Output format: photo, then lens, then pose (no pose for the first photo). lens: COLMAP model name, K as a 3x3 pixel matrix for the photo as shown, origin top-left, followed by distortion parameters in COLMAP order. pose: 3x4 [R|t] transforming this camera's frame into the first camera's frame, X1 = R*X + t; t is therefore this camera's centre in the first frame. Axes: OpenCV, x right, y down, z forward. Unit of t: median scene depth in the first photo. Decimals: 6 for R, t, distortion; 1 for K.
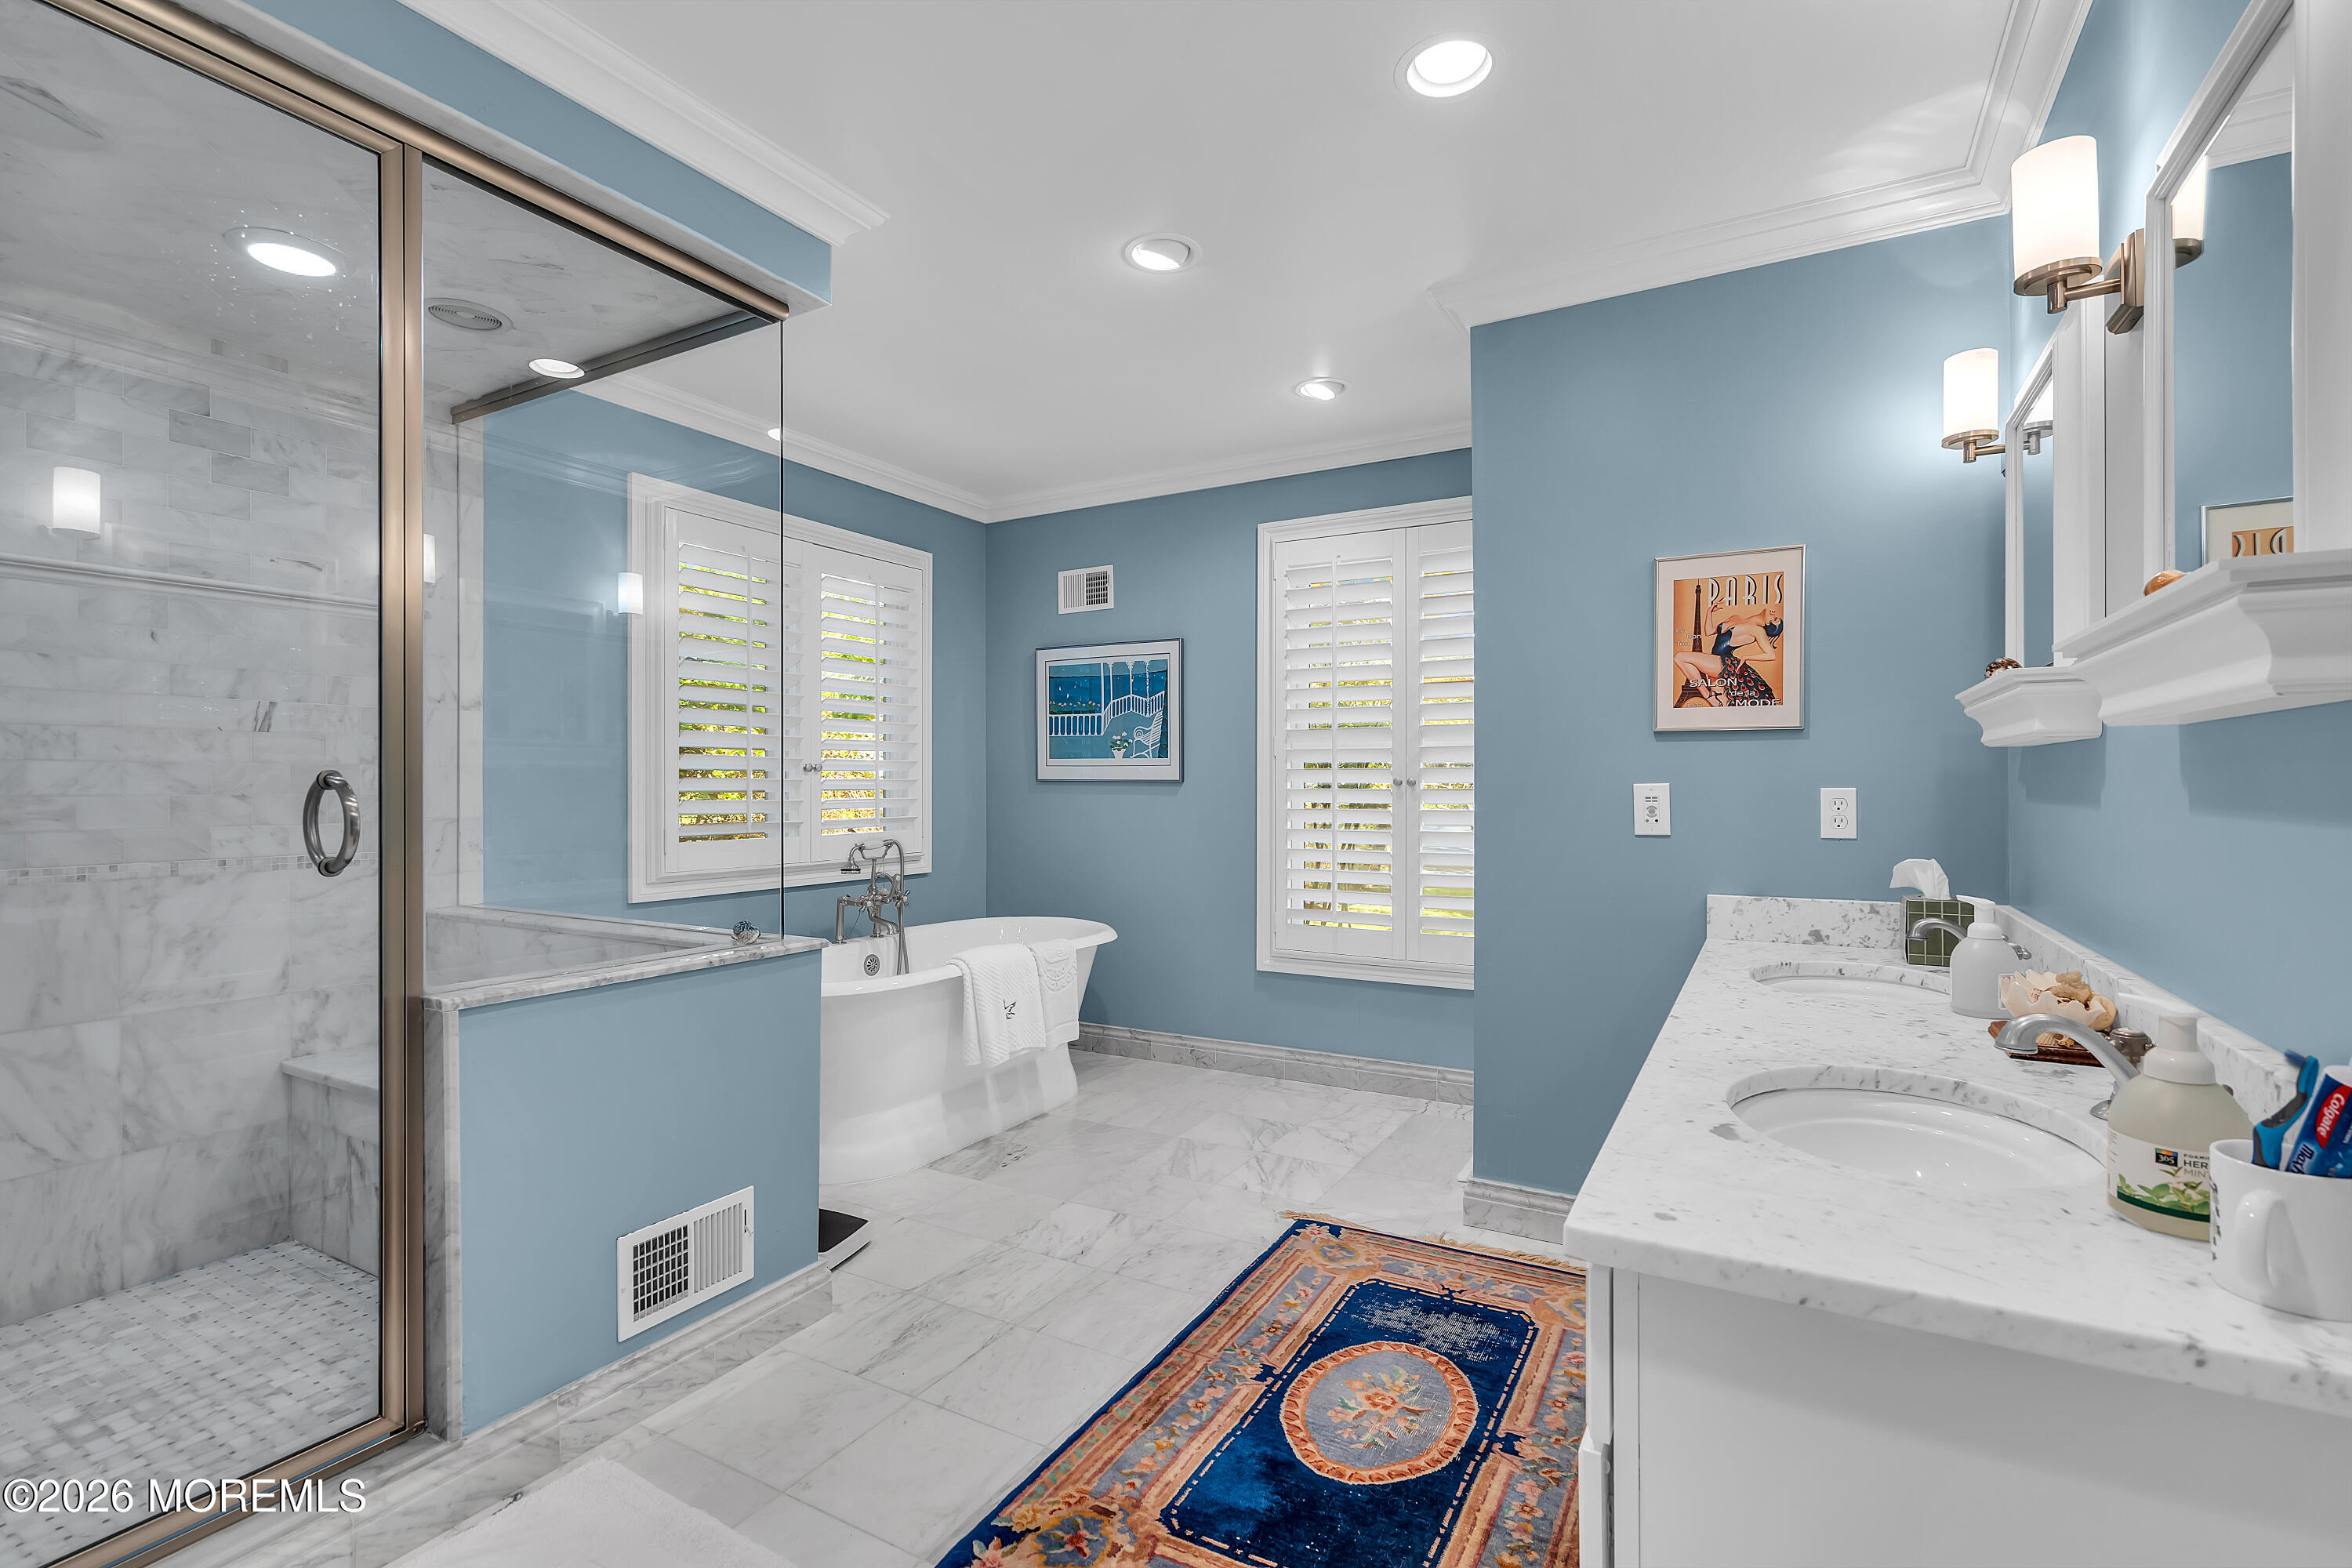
lens RADIAL K [[1063.2, 0, 1173.1], [0, 1063.2, 786.3], [0, 0, 1]] dist [-0.007080, 0.002650]
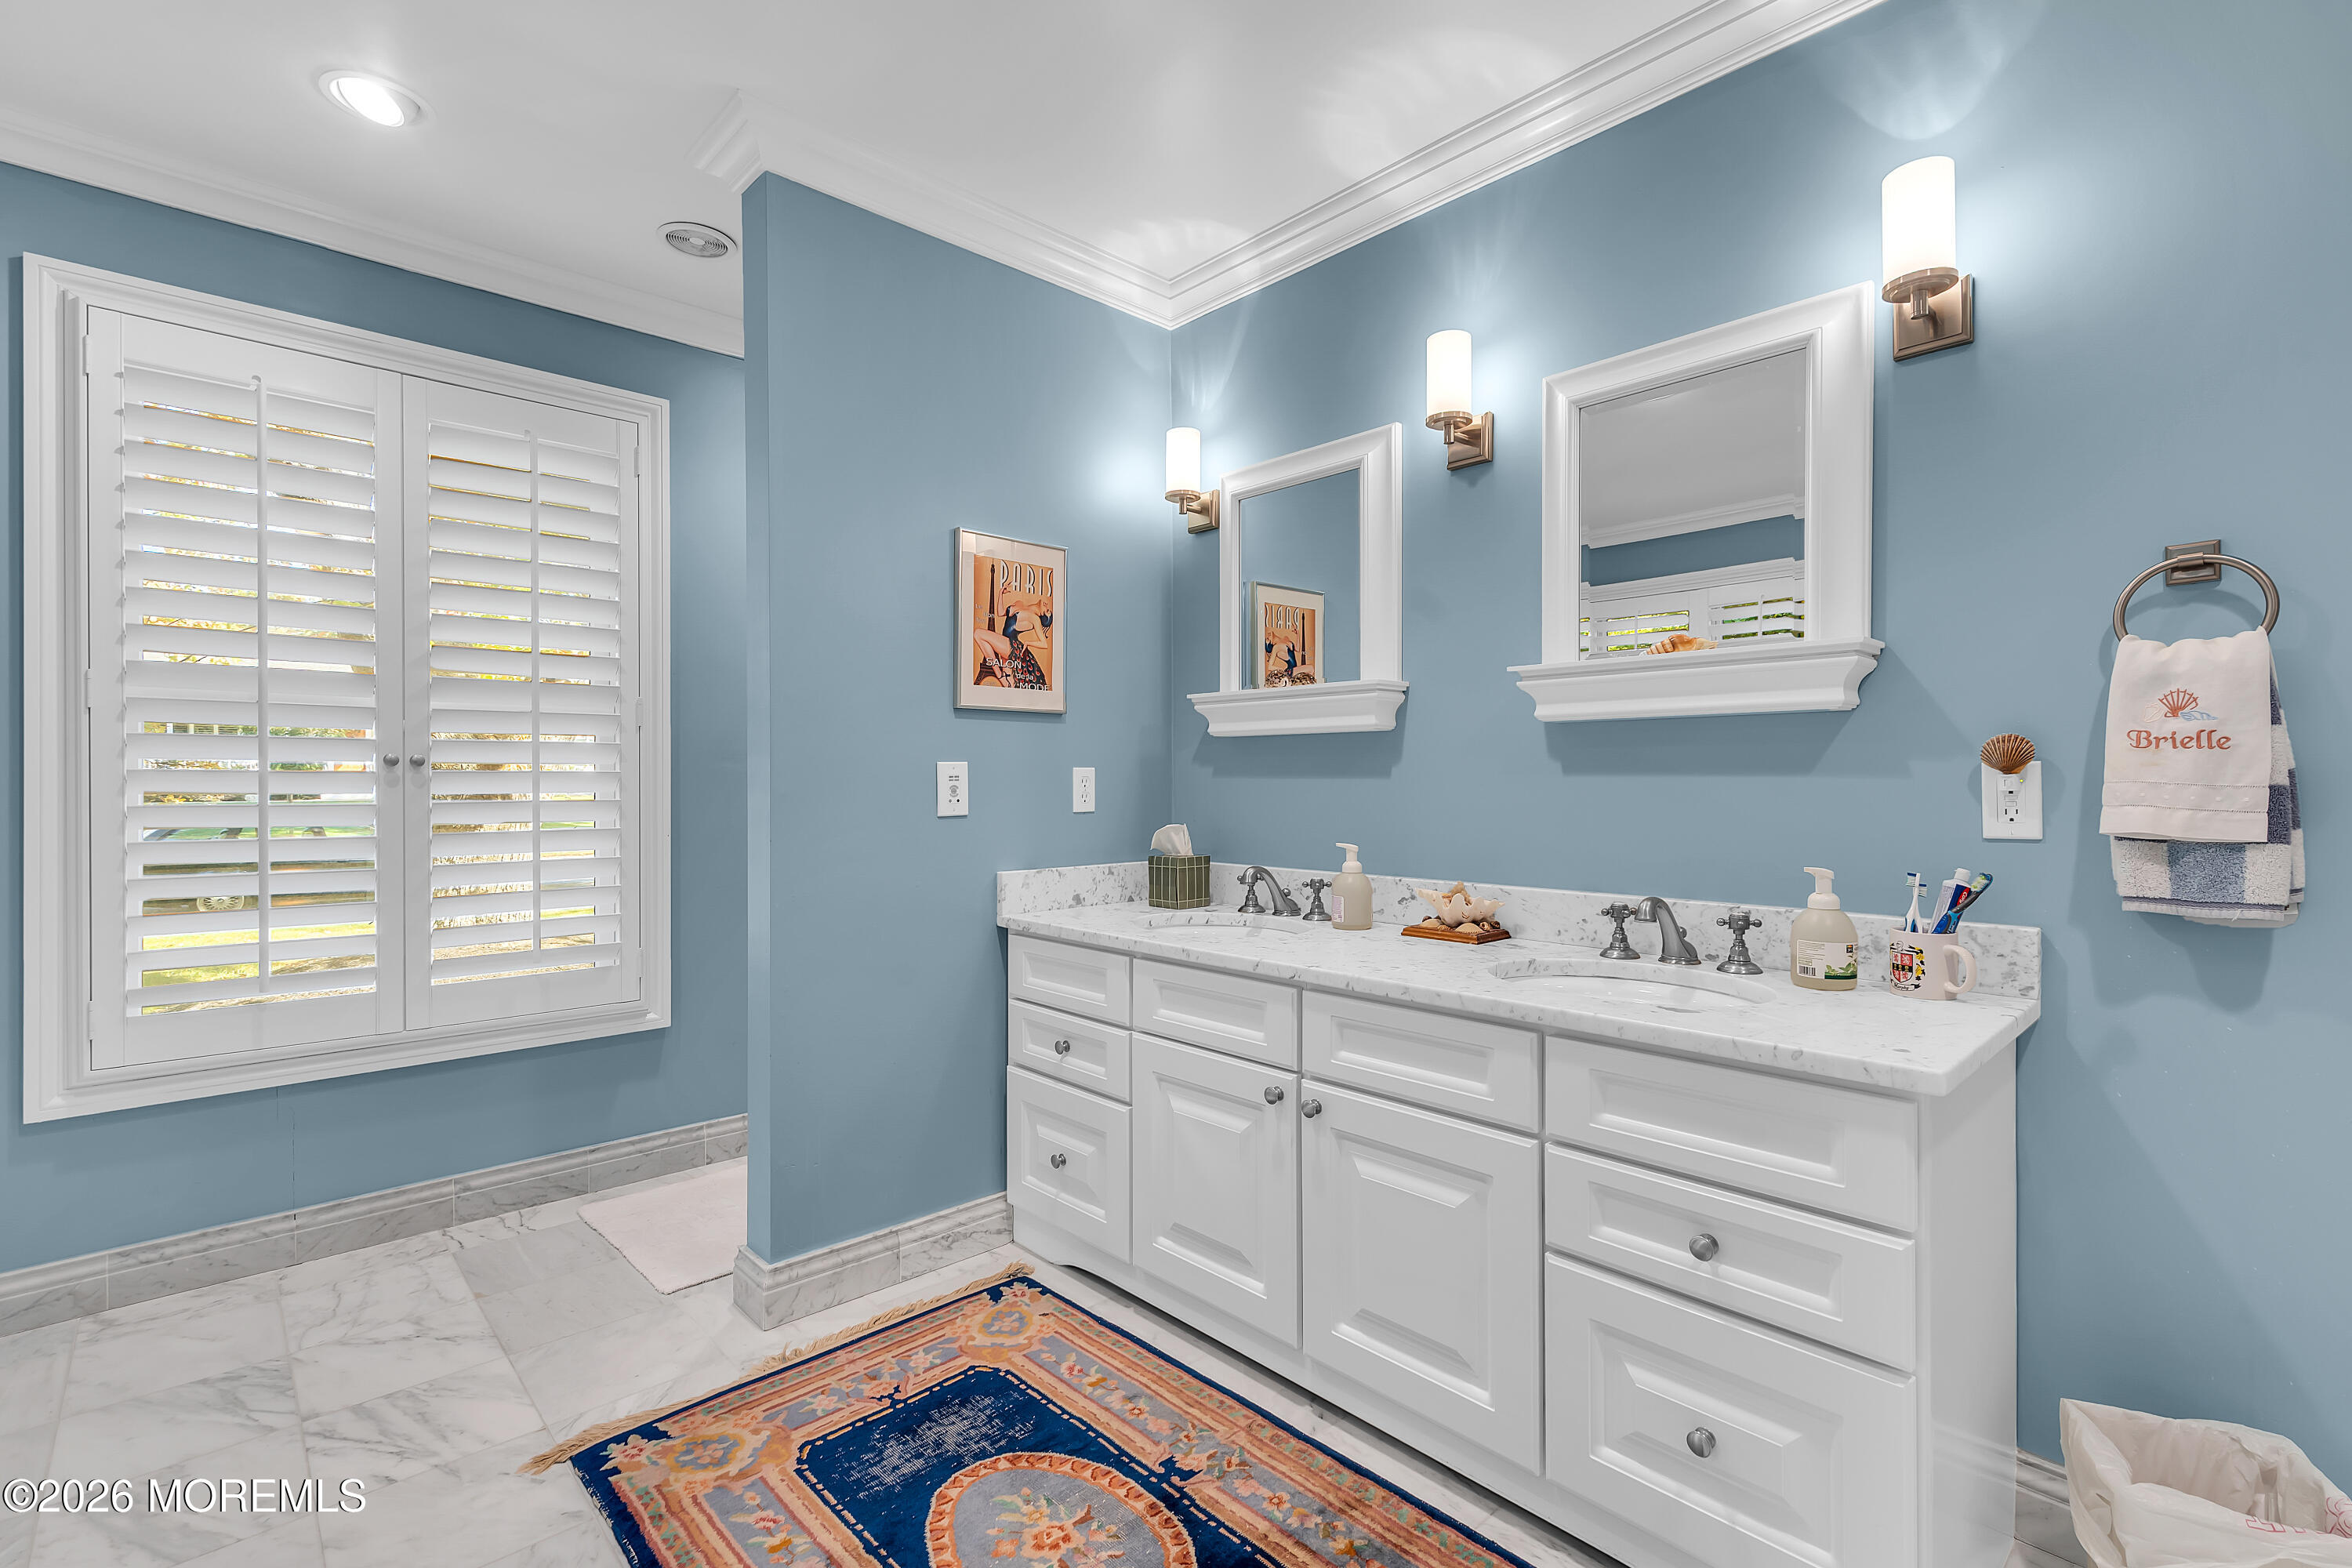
lens RADIAL K [[1063.2, 0, 1176.3], [0, 1063.2, 787.3], [0, 0, 1]] dist [-0.007080, 0.002650]
pose [[0.288955, -0.004866, 0.957330, -0.468951], [0.002357, 0.999988, 0.004371, 0.018993], [-0.957340, 0.000993, 0.288963, 0.611997]]
